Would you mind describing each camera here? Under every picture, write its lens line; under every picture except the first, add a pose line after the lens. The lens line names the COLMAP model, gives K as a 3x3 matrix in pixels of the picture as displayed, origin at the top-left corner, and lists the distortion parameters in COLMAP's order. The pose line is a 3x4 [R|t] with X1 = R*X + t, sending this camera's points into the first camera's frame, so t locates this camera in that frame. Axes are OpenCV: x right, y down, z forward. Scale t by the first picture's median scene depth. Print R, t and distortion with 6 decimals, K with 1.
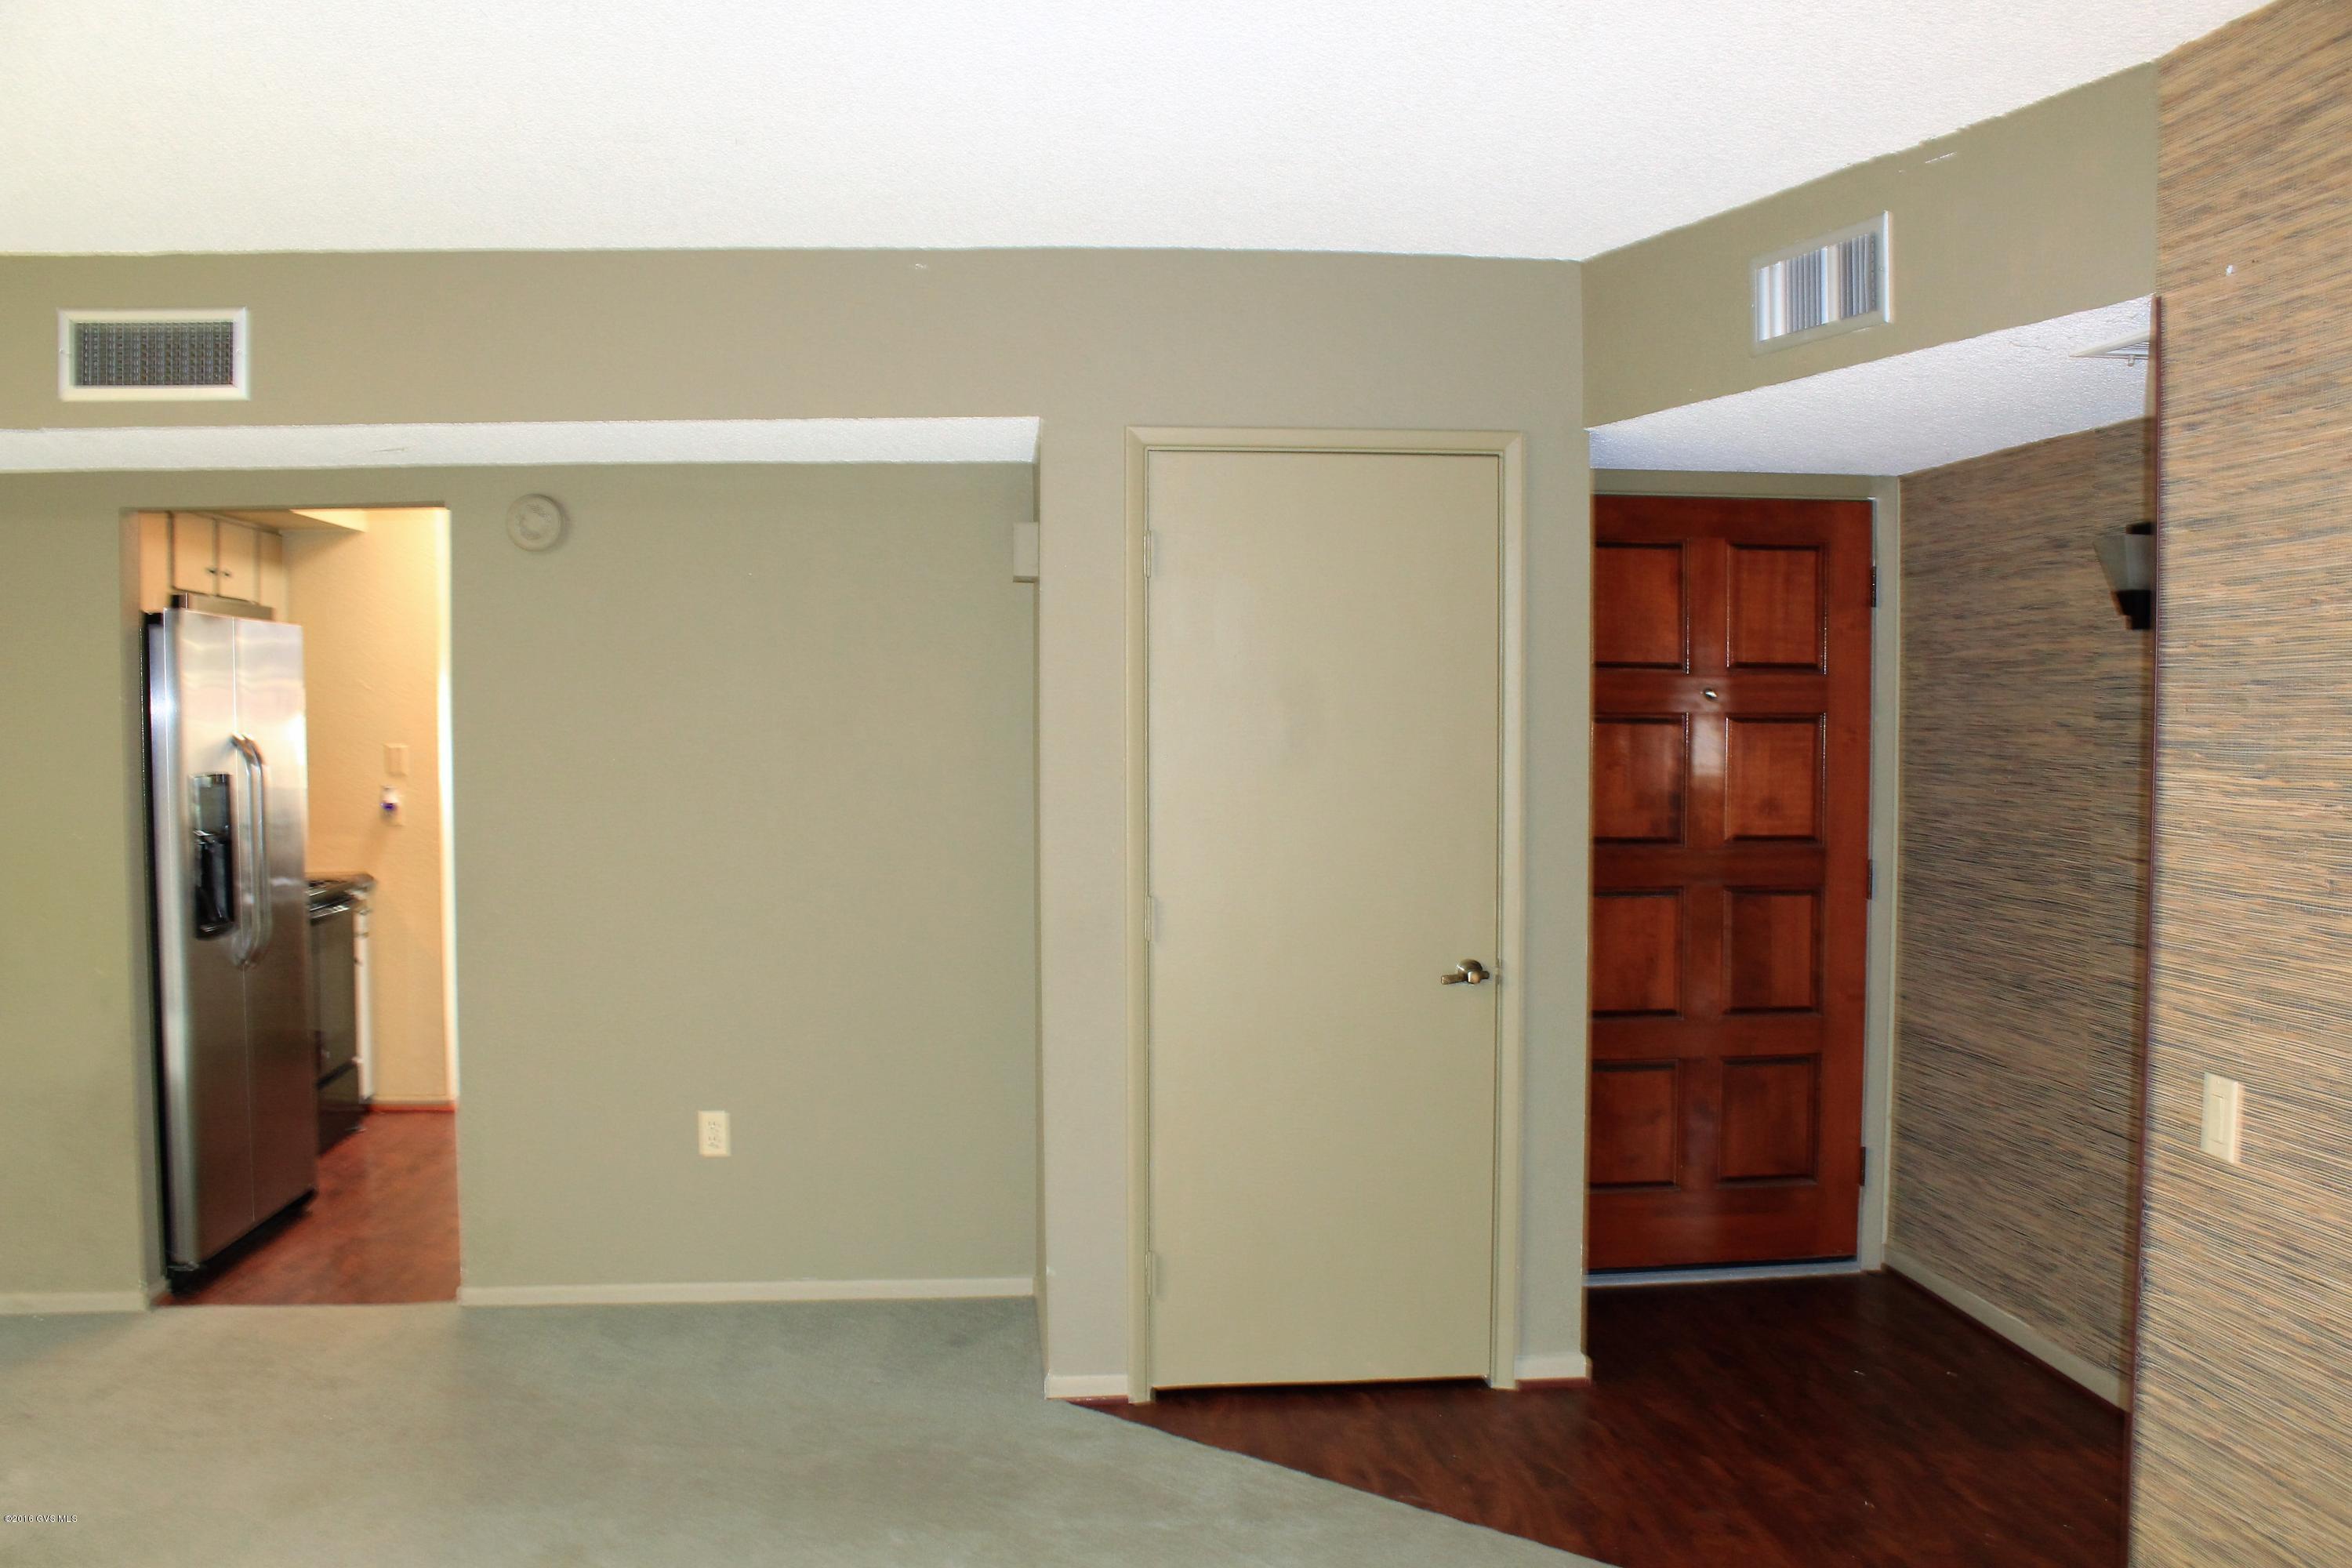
lens RADIAL K [[1964.3, 0, 1174.1], [0, 1964.3, 789.1], [0, 0, 1]] dist [-0.128243, 0.099678]
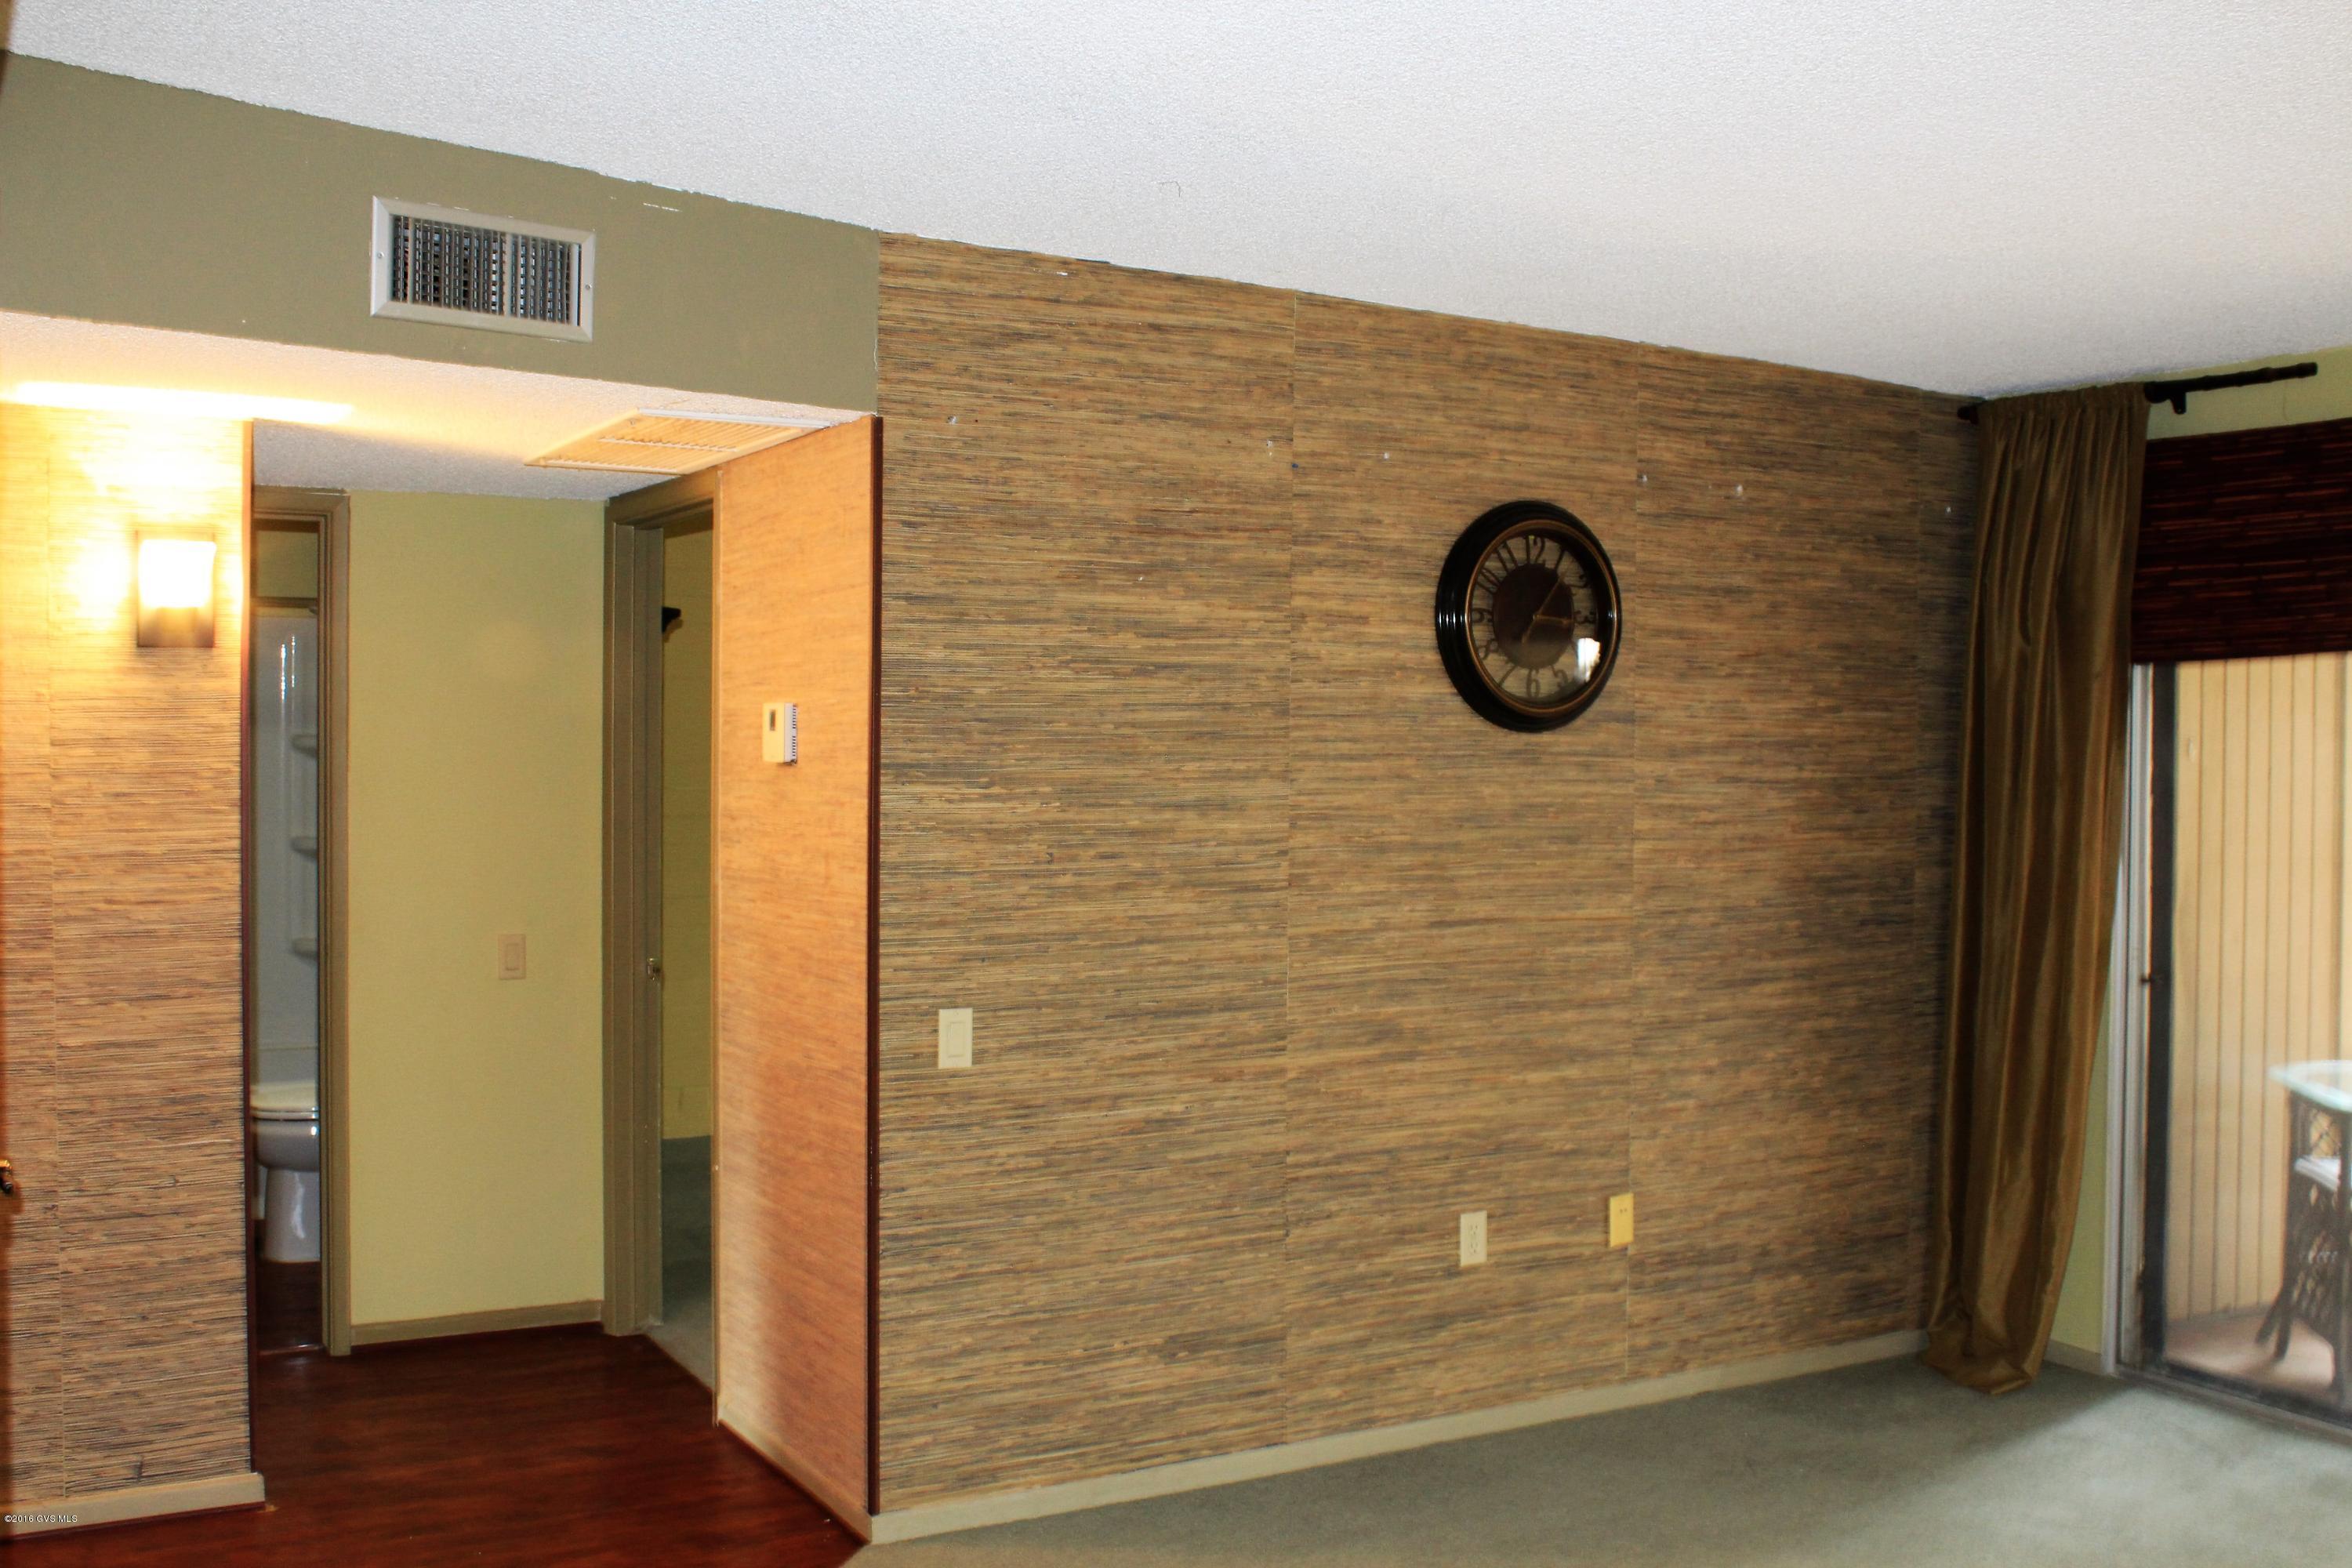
lens RADIAL K [[2312.8, 0, 1190.3], [0, 2312.8, 782.0], [0, 0, 1]] dist [-0.065890, 0.000000]
pose [[-0.398304, -0.021734, 0.916996, -1.013058], [0.031861, 0.998788, 0.037512, -0.066532], [-0.916700, 0.044158, -0.397129, 1.466337]]
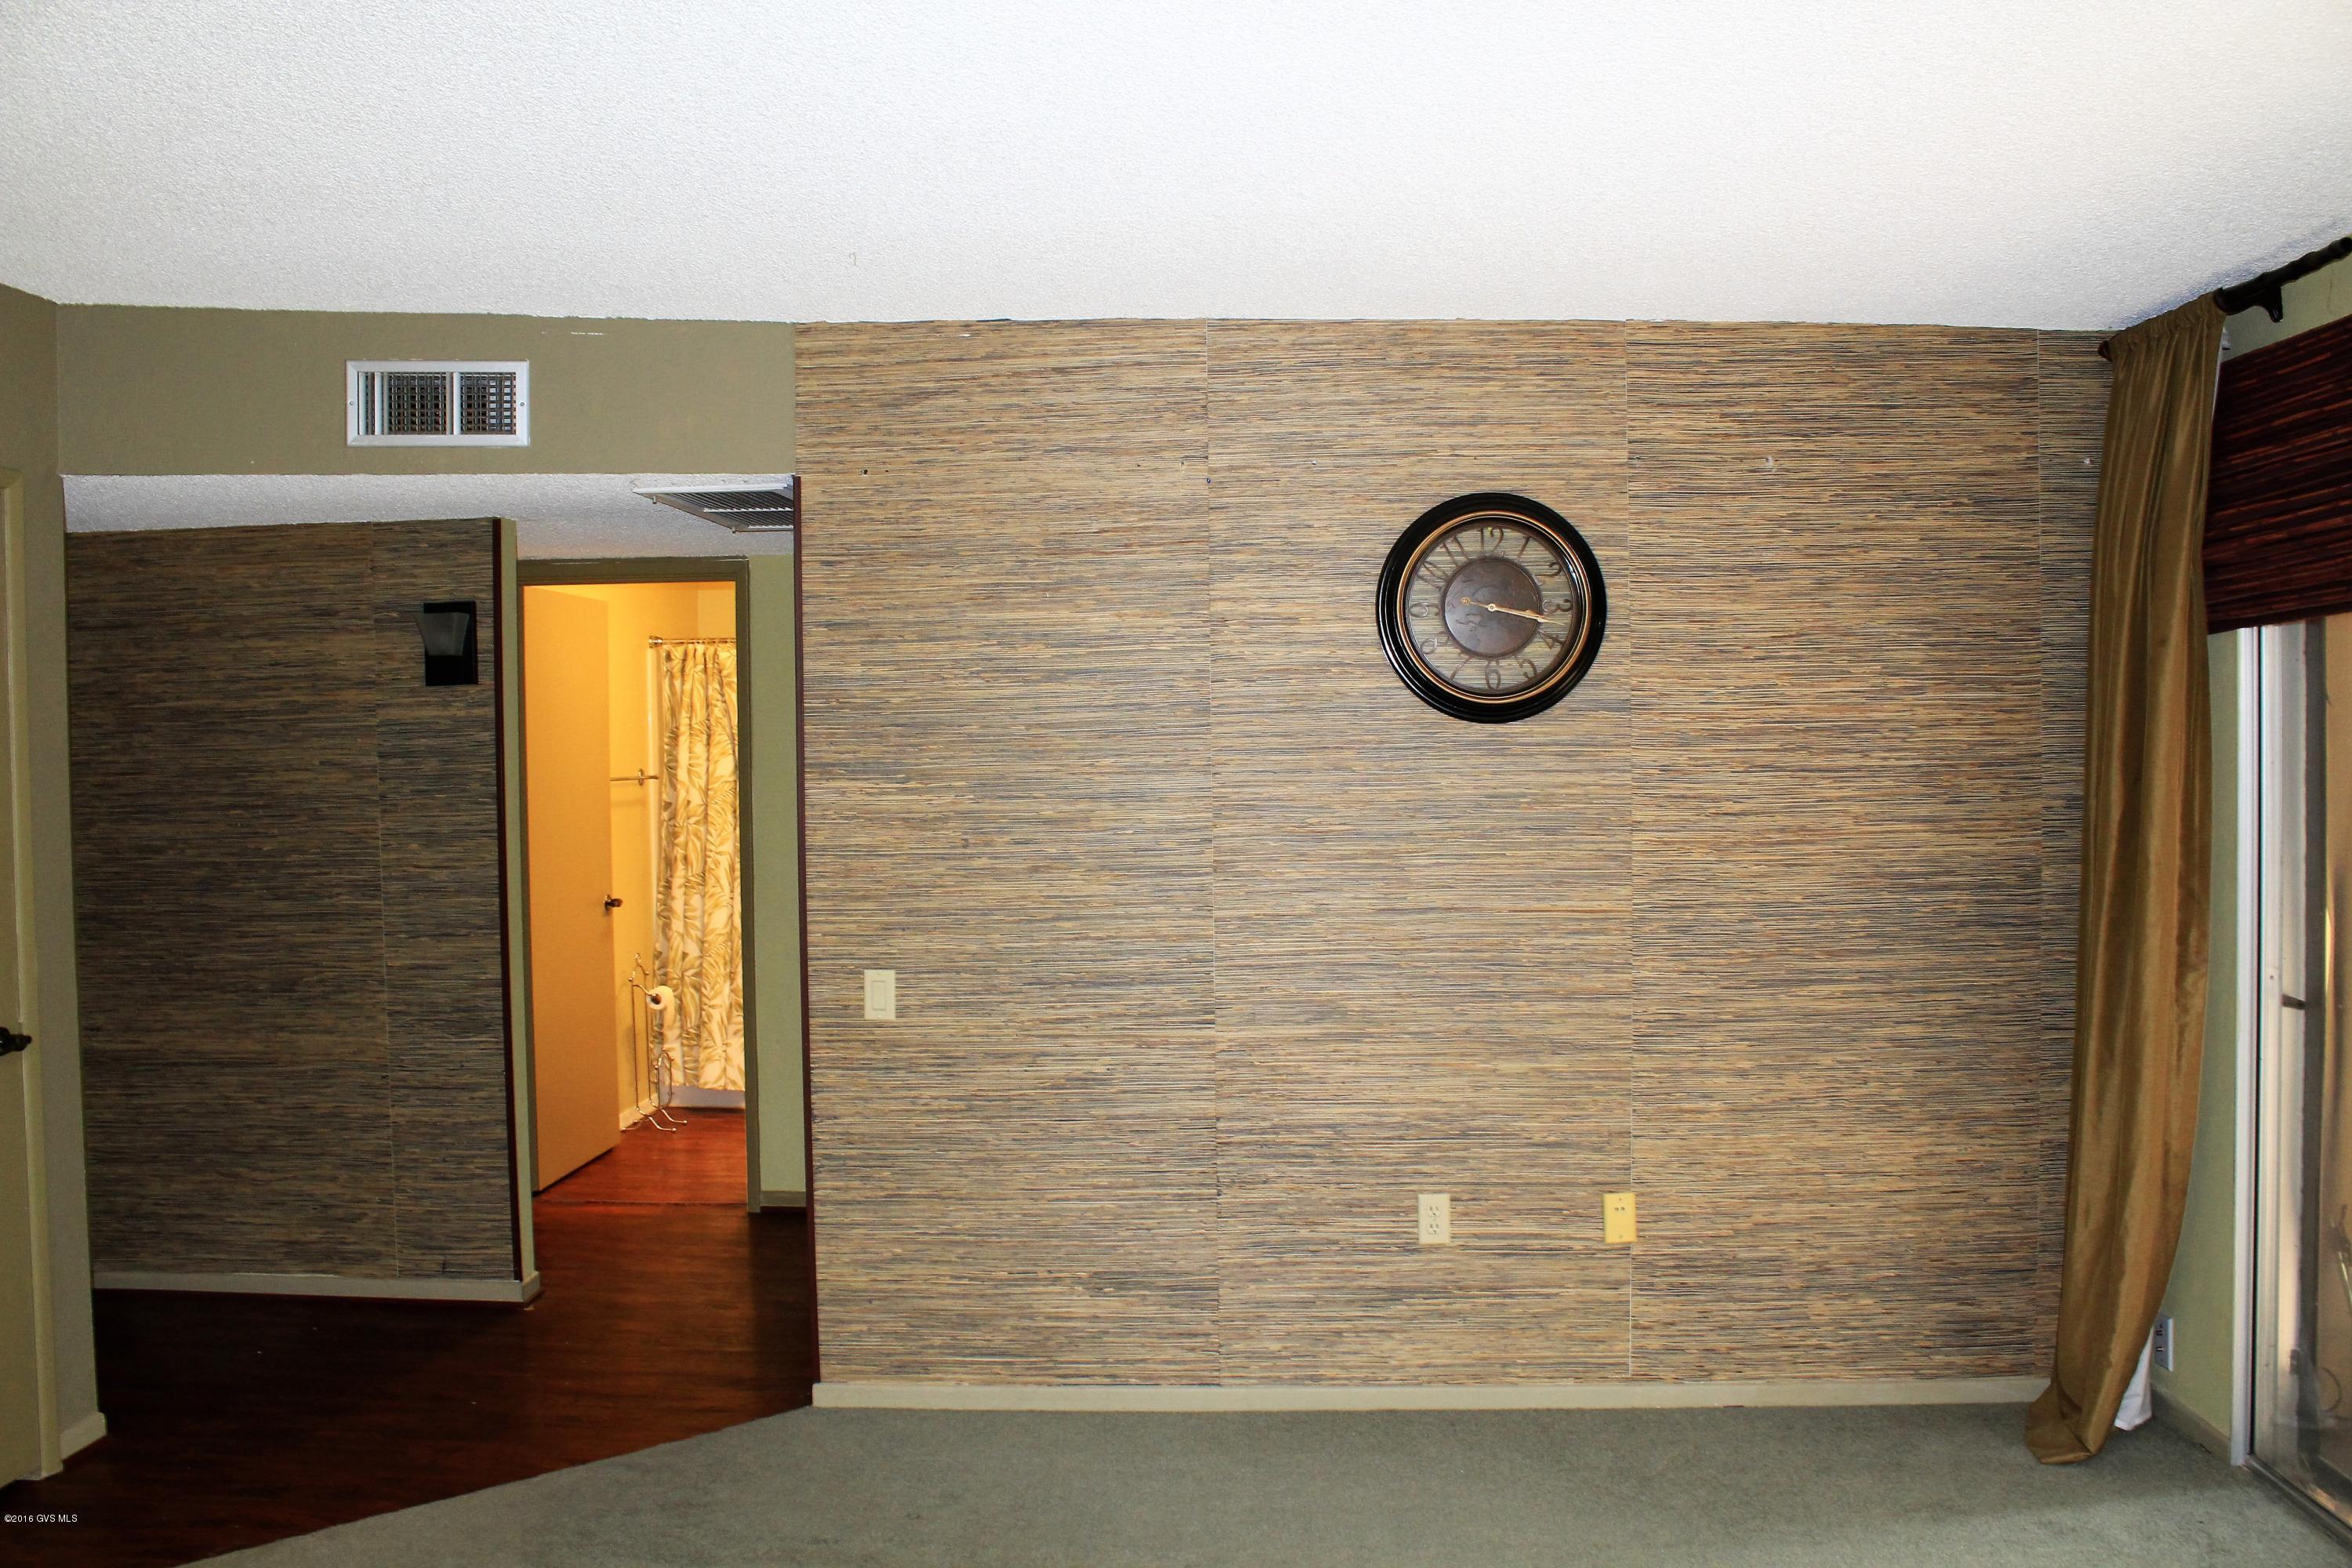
lens RADIAL K [[1964.3, 0, 1165.5], [0, 1964.3, 788.8], [0, 0, 1]] dist [-0.128243, 0.099678]
pose [[0.167357, -0.030009, 0.985439, -1.020441], [0.055842, 0.998221, 0.020914, -0.022457], [-0.984314, 0.051529, 0.168735, 0.462165]]
